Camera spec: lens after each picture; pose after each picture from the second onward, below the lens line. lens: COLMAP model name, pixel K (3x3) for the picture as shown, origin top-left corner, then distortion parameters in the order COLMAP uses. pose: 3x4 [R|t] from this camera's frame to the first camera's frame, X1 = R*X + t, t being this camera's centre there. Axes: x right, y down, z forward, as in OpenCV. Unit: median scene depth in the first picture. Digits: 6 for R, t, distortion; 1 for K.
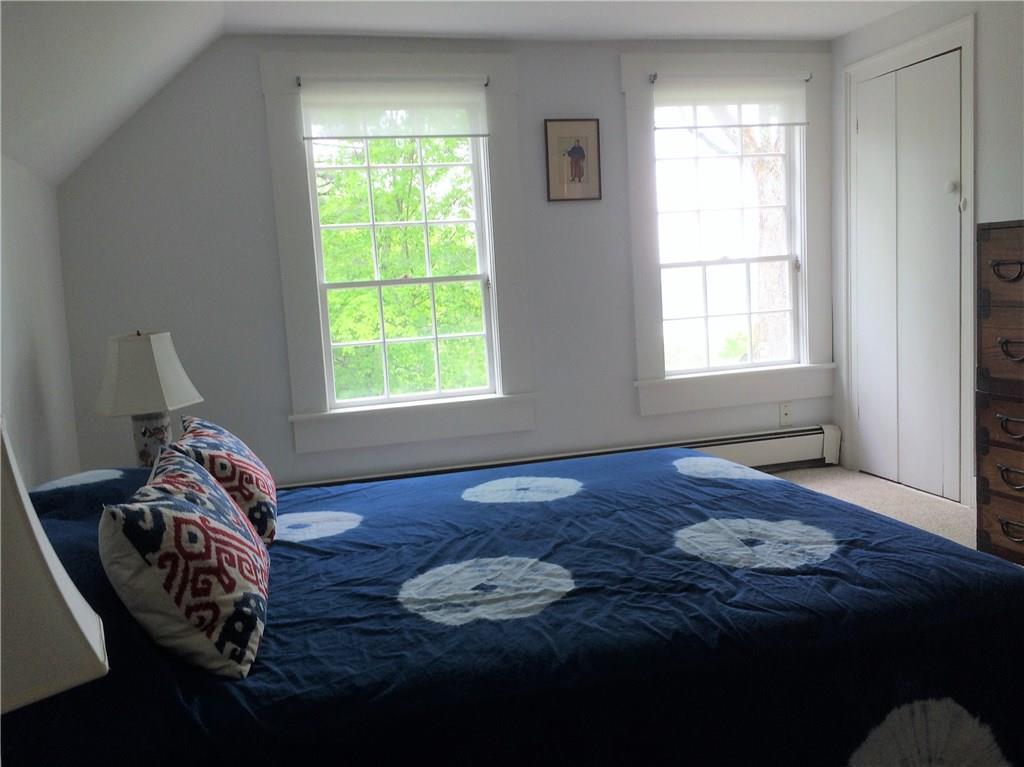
lens RADIAL K [[855.3, 0, 512.0], [0, 855.3, 383.5], [0, 0, 1]] dist [0.053396, -0.070586]
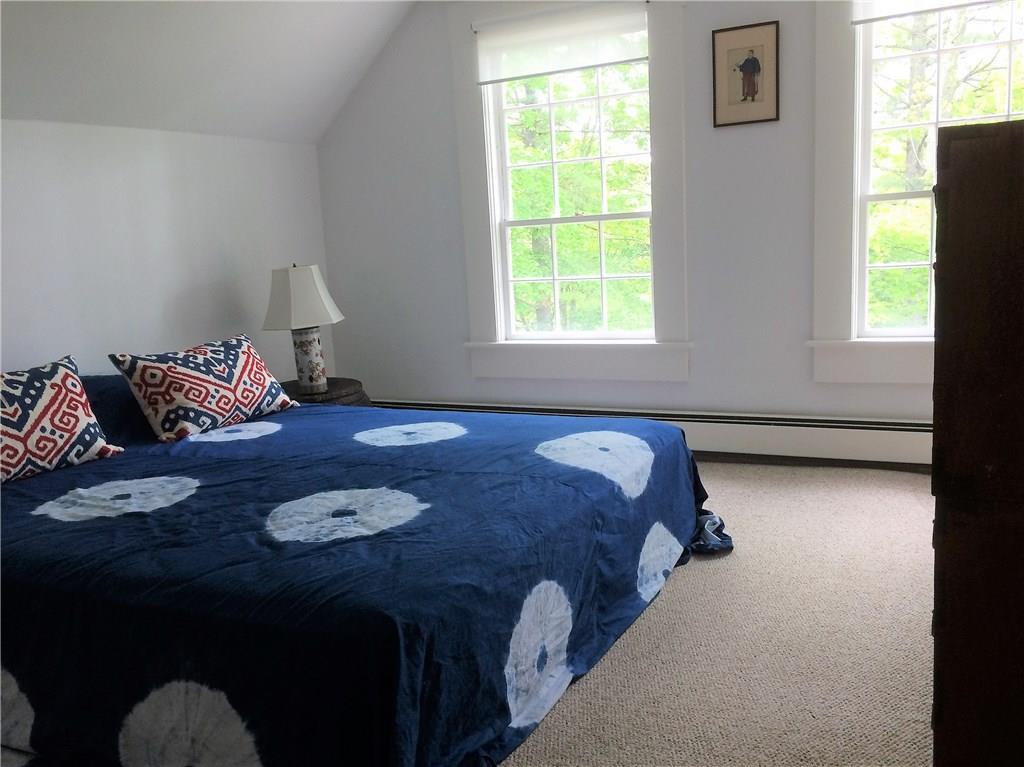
lens RADIAL K [[870.6, 0, 512.0], [0, 870.6, 383.5], [0, 0, 1]] dist [0.058595, -0.002216]
pose [[0.764168, 0.127356, -0.632320, 0.975335], [-0.065418, 0.990561, 0.120451, -0.093785], [0.641692, -0.050680, 0.765286, 0.328151]]
